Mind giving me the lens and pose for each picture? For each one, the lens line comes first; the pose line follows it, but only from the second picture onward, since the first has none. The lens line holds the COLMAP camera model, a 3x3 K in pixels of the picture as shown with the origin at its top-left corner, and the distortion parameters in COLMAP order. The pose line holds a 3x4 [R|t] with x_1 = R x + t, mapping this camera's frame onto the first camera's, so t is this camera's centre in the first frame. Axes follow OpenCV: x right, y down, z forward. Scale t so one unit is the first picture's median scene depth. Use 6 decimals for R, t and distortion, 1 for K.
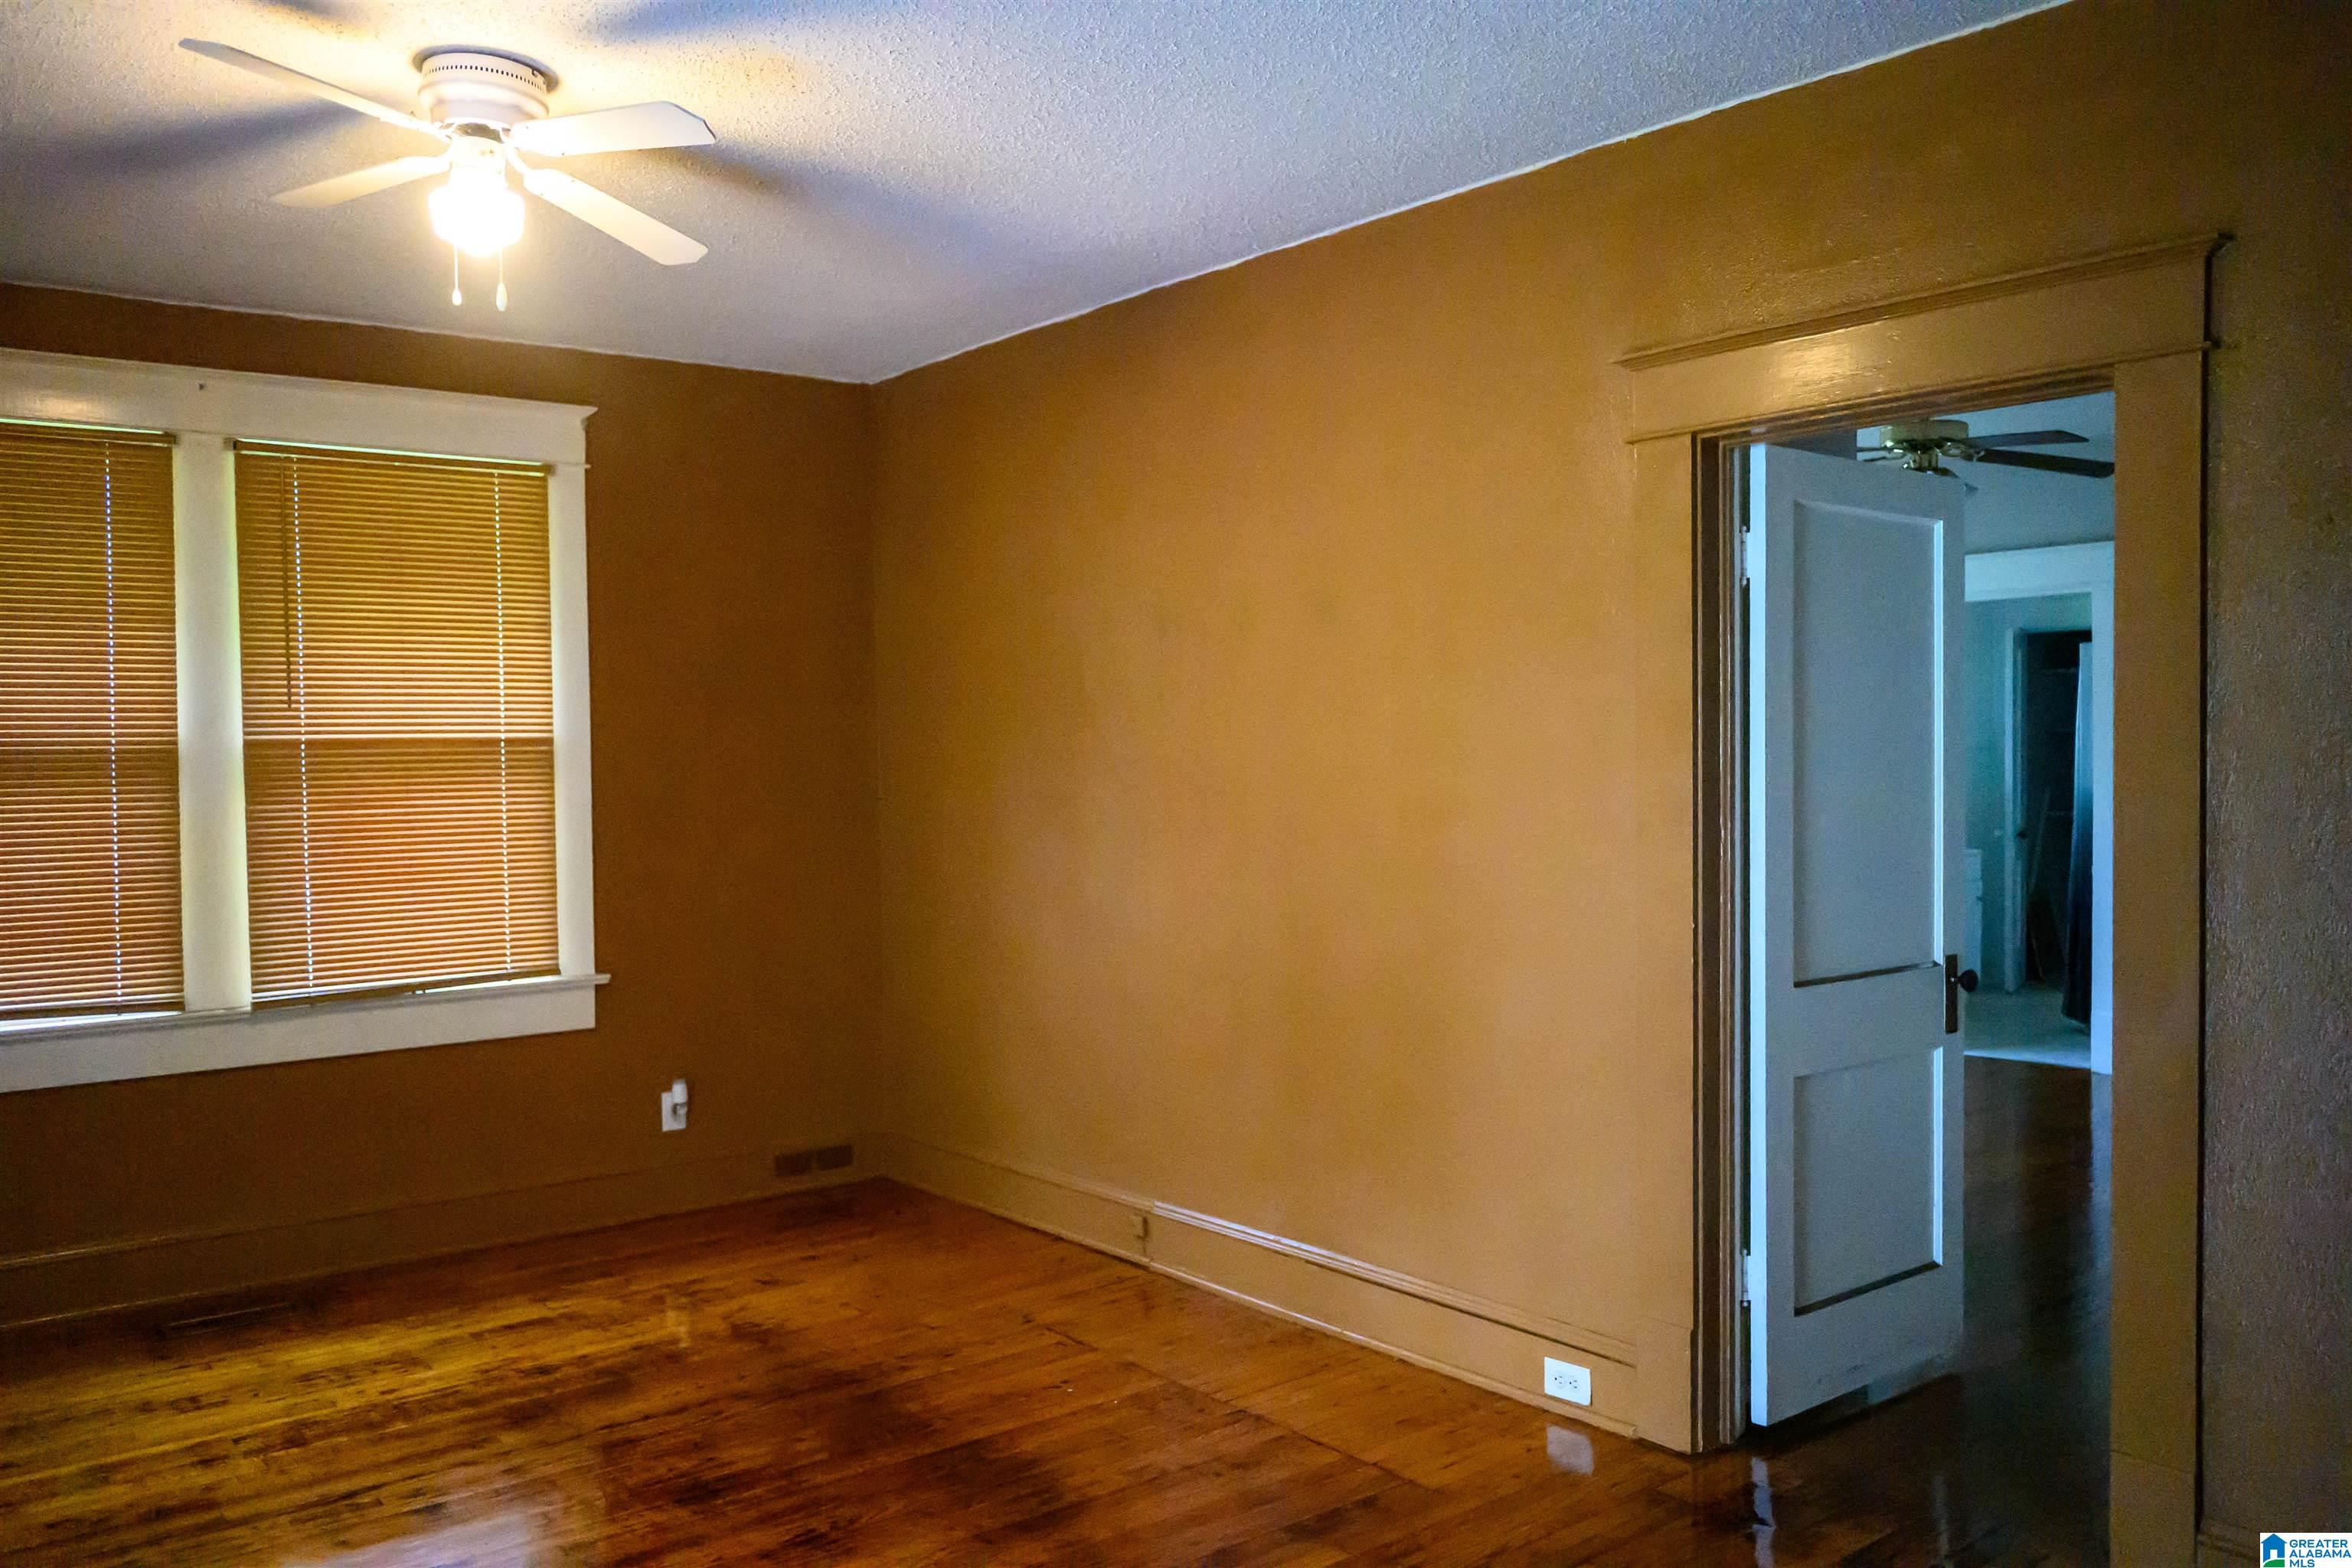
lens RADIAL K [[1841.2, 0, 1176.0], [0, 1841.2, 784.0], [0, 0, 1]] dist [0.003375, -0.008944]
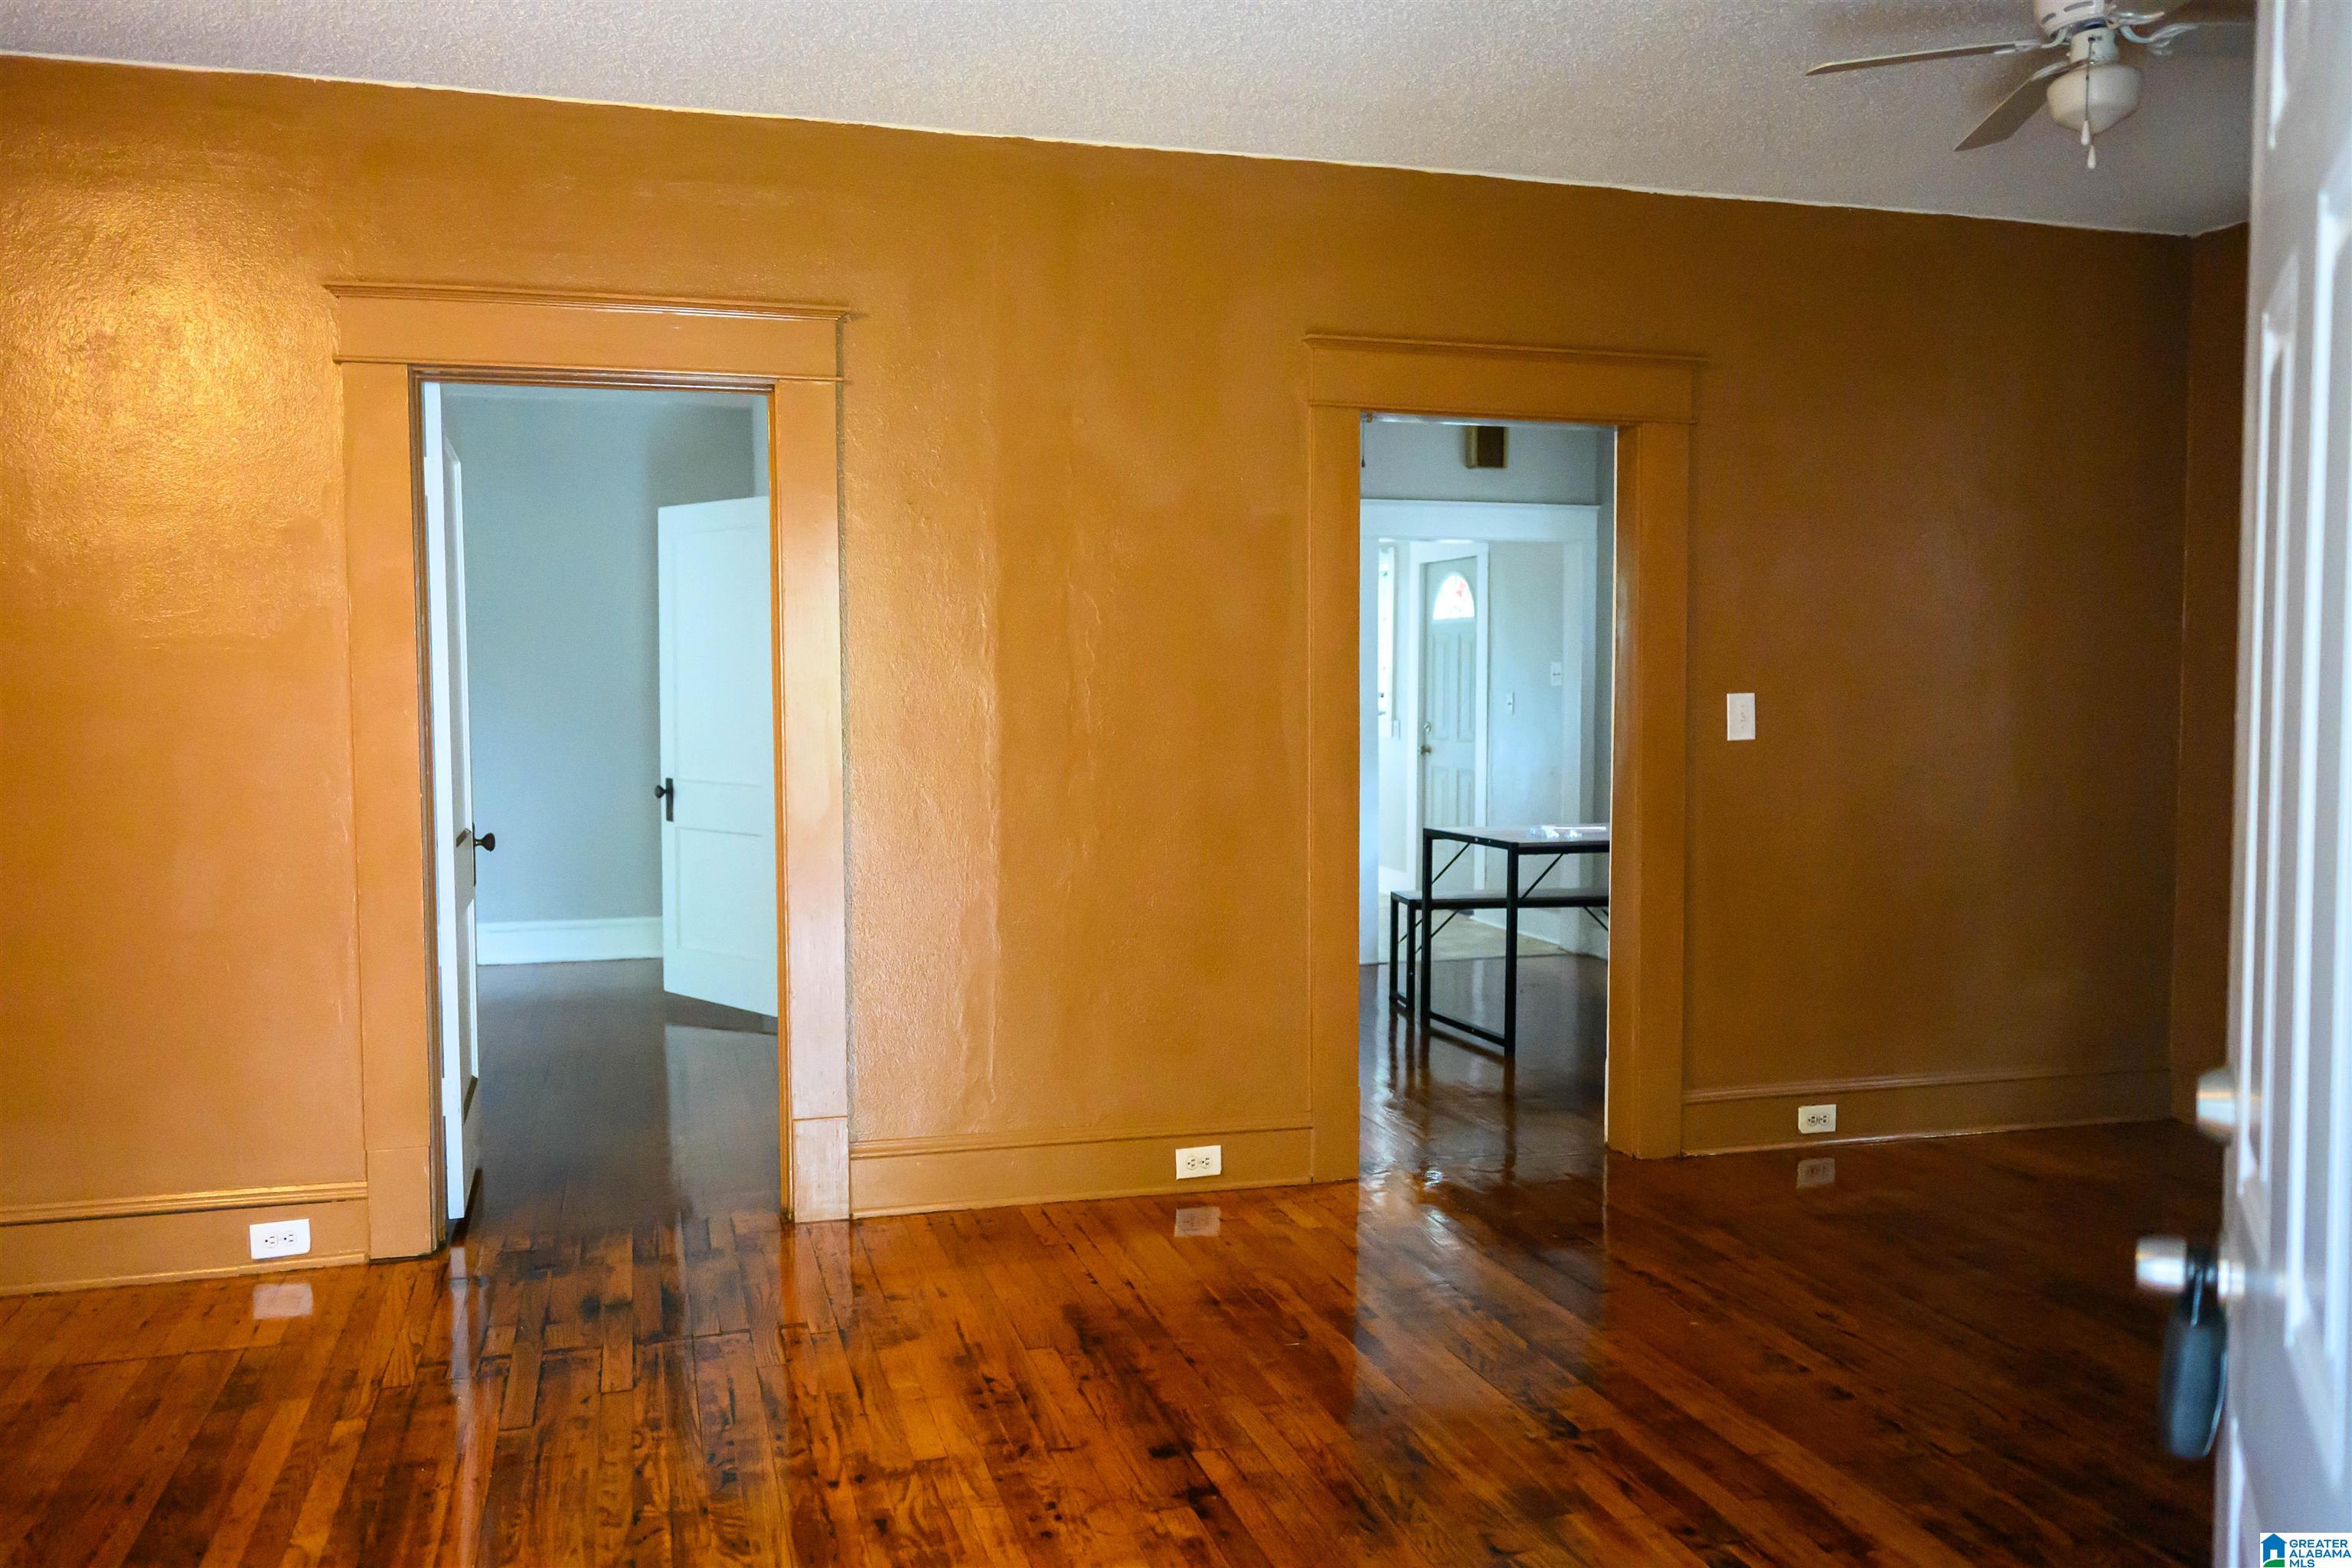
lens RADIAL K [[1841.2, 0, 1176.0], [0, 1841.2, 784.0], [0, 0, 1]] dist [0.003375, -0.008944]
pose [[0.368651, -0.037457, 0.928813, -0.594751], [0.019188, 0.999282, 0.032684, 0.039456], [-0.929370, 0.005773, 0.369105, 0.133679]]
